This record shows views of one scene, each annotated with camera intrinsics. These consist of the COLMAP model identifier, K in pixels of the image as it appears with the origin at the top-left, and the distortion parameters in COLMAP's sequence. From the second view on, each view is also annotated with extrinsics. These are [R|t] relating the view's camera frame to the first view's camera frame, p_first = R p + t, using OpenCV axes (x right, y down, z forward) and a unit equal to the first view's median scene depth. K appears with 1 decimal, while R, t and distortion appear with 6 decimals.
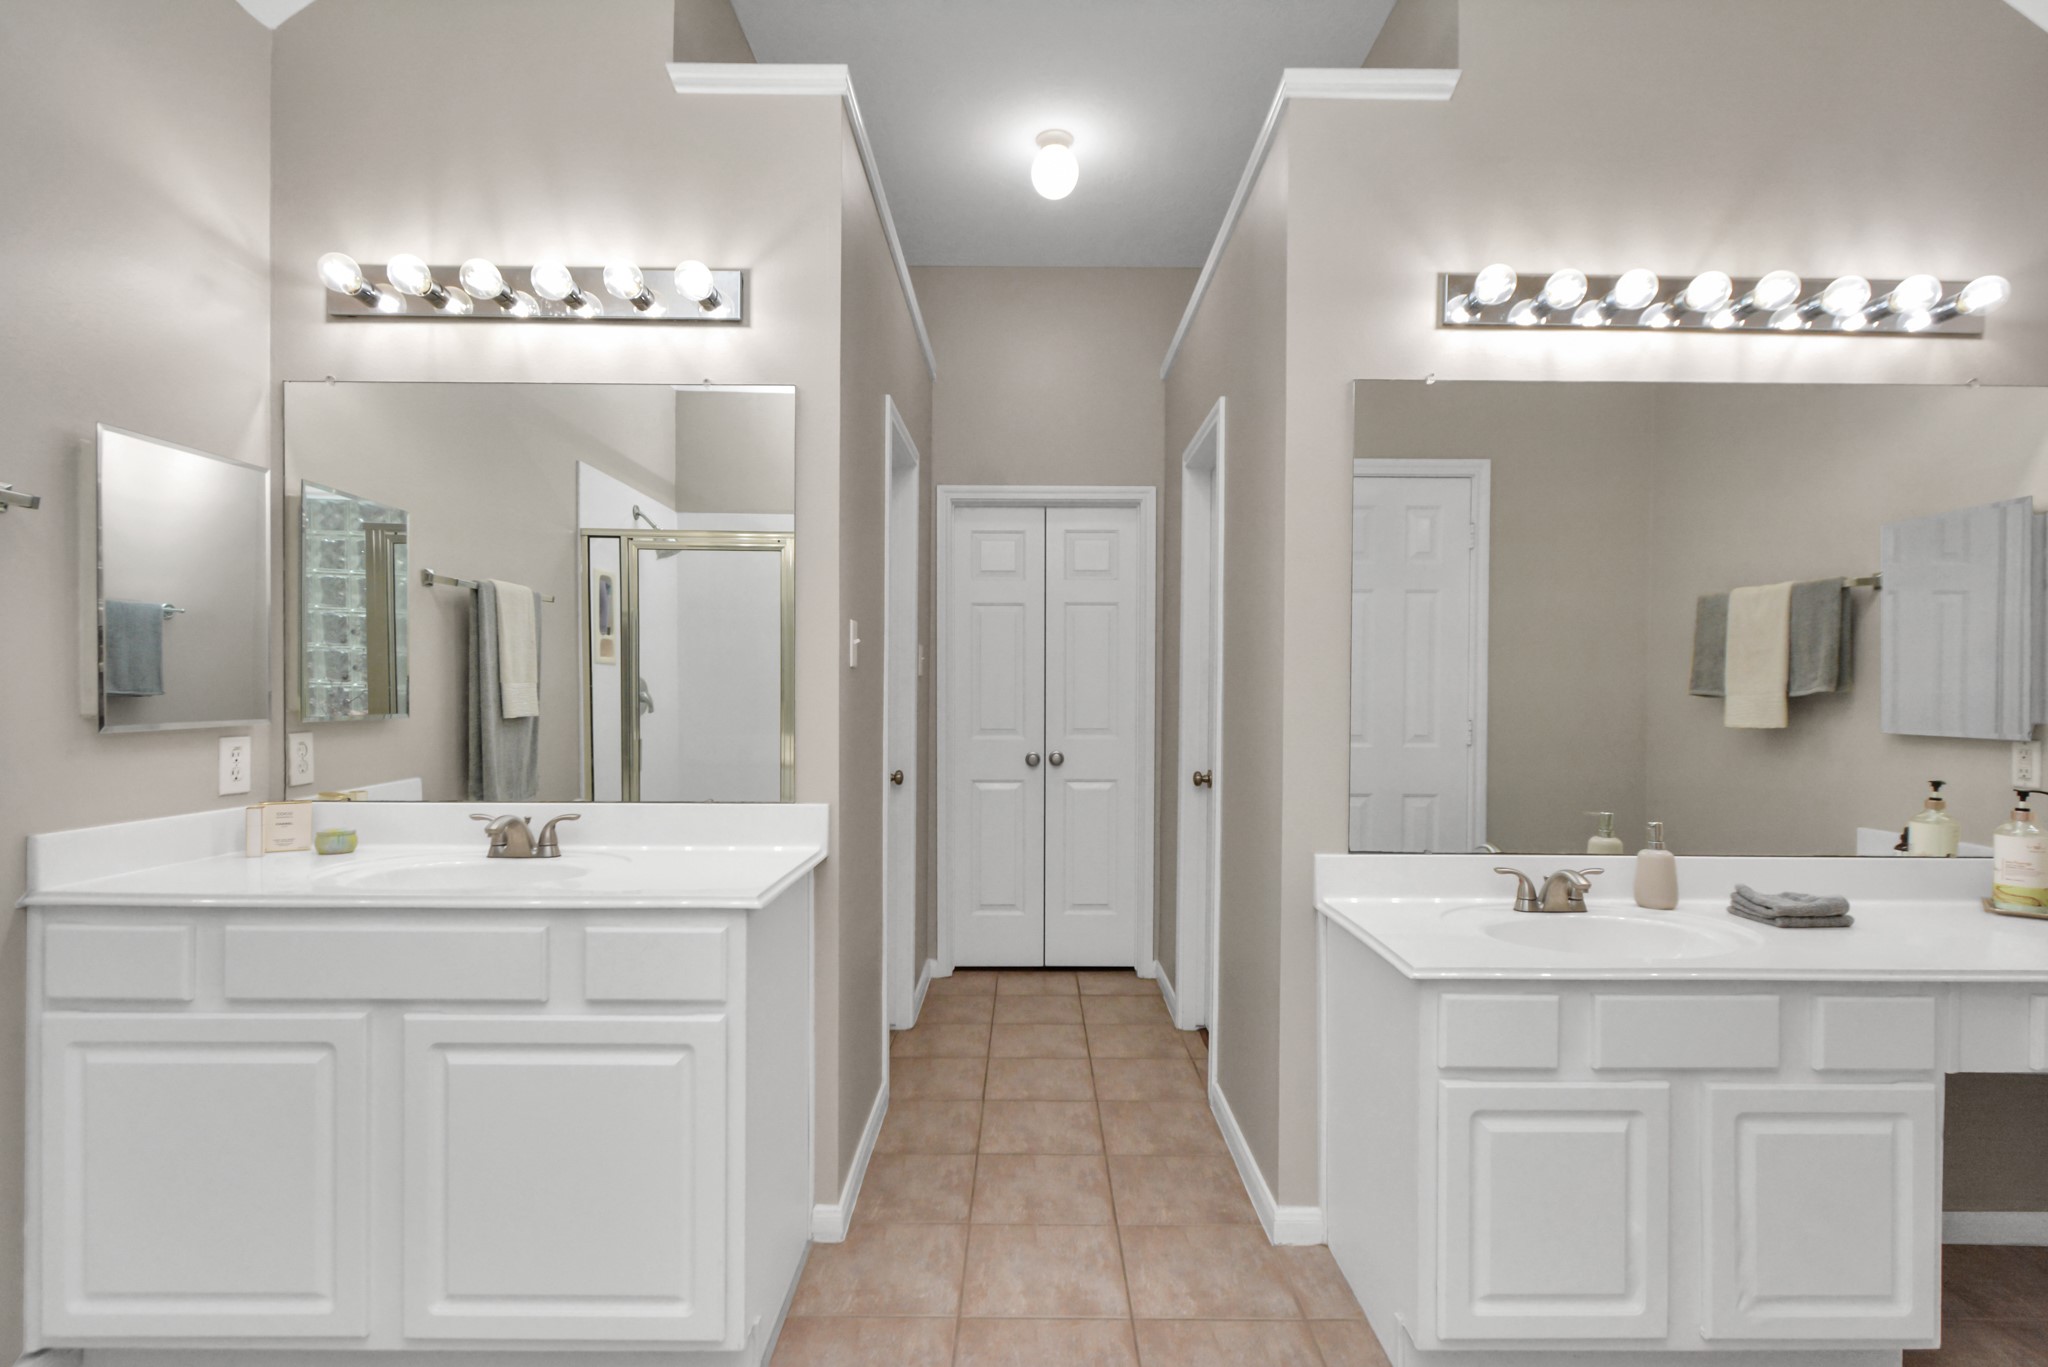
lens RADIAL K [[989.6, 0, 1026.6], [0, 989.6, 709.7], [0, 0, 1]] dist [0.015265, -0.008373]
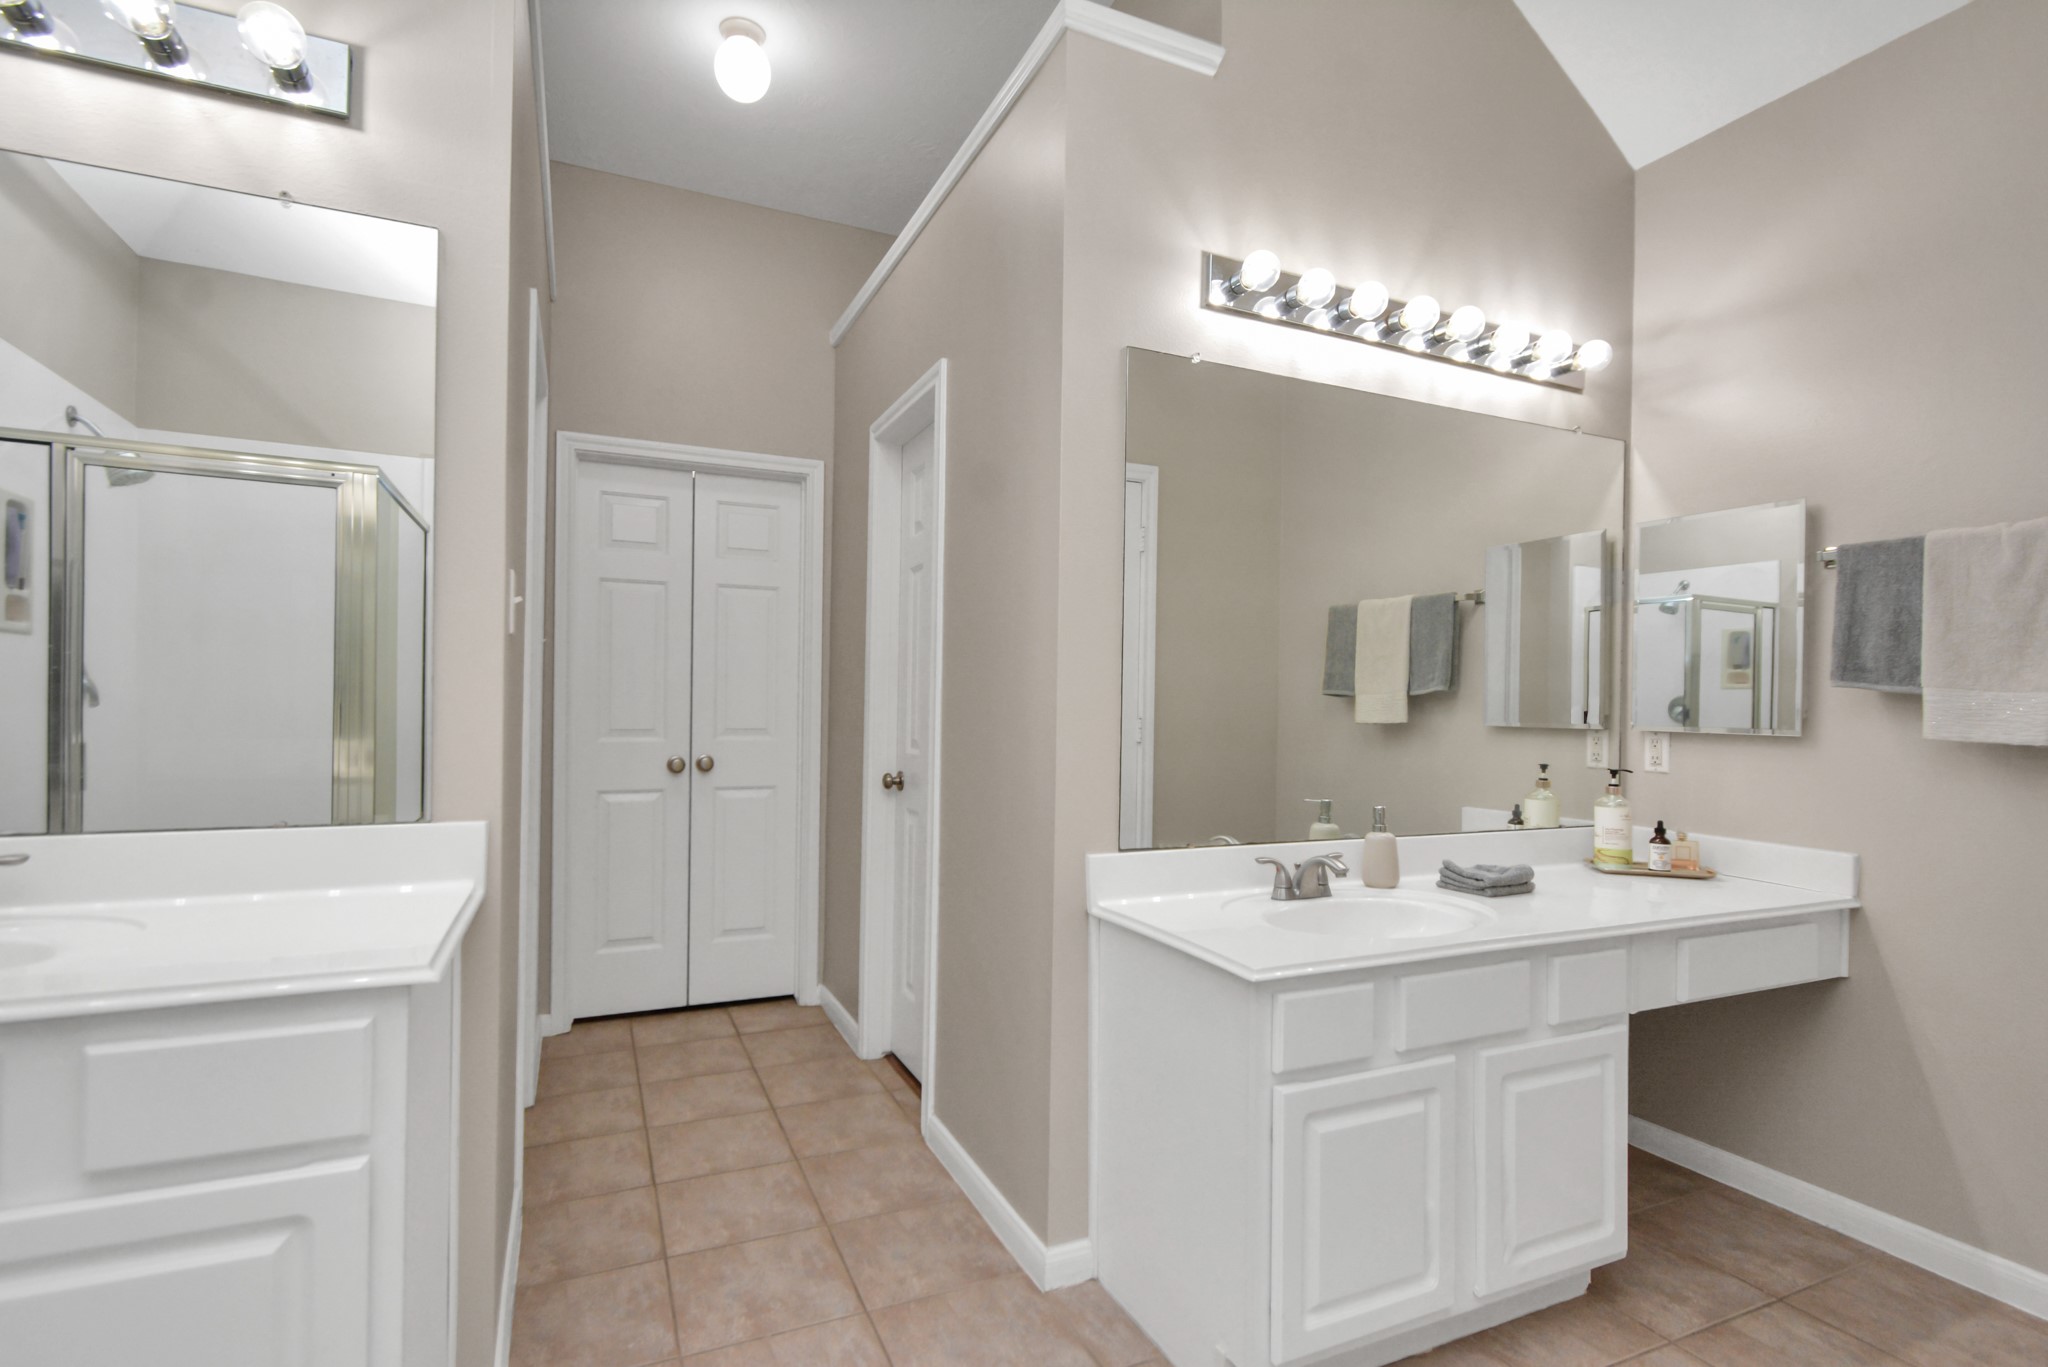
lens RADIAL K [[989.6, 0, 1026.6], [0, 989.6, 709.7], [0, 0, 1]] dist [0.015265, -0.008373]
pose [[0.910529, 0.005769, 0.413404, -0.132476], [-0.001842, 0.999949, -0.009898, 0.019309], [-0.413441, 0.008251, 0.910494, 0.173344]]
